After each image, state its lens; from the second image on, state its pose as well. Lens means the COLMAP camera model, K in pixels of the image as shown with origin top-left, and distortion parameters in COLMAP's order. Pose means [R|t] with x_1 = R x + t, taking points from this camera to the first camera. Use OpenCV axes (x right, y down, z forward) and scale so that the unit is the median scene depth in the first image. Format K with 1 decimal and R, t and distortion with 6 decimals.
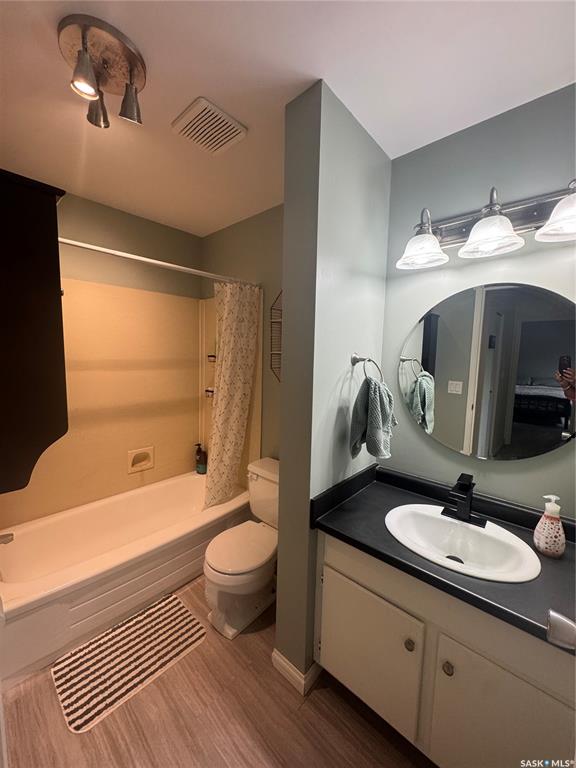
lens RADIAL K [[306.8, 0, 285.7], [0, 306.8, 383.8], [0, 0, 1]] dist [-0.004741, 0.001475]
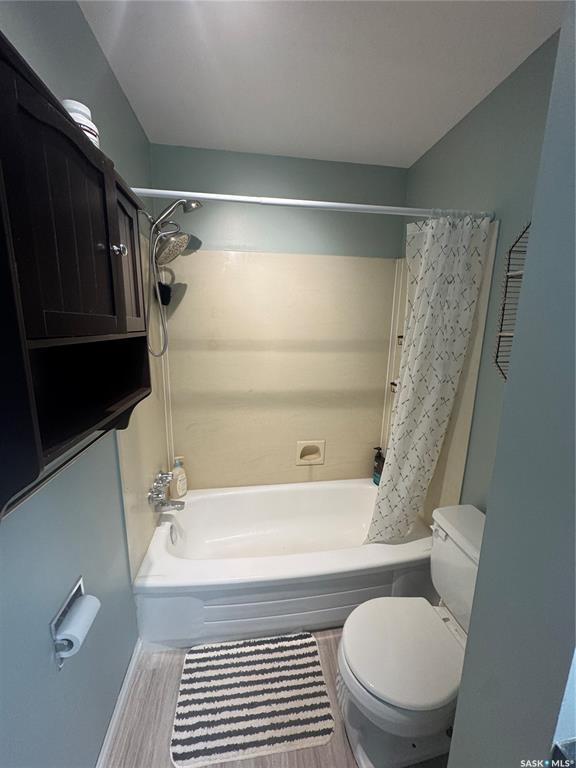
lens RADIAL K [[306.8, 0, 289.1], [0, 306.8, 383.5], [0, 0, 1]] dist [-0.004741, 0.001475]
pose [[0.781159, 0.111414, -0.614311, 0.004880], [-0.065468, 0.993141, 0.096871, -0.039759], [0.620891, -0.035454, 0.783095, 0.311542]]
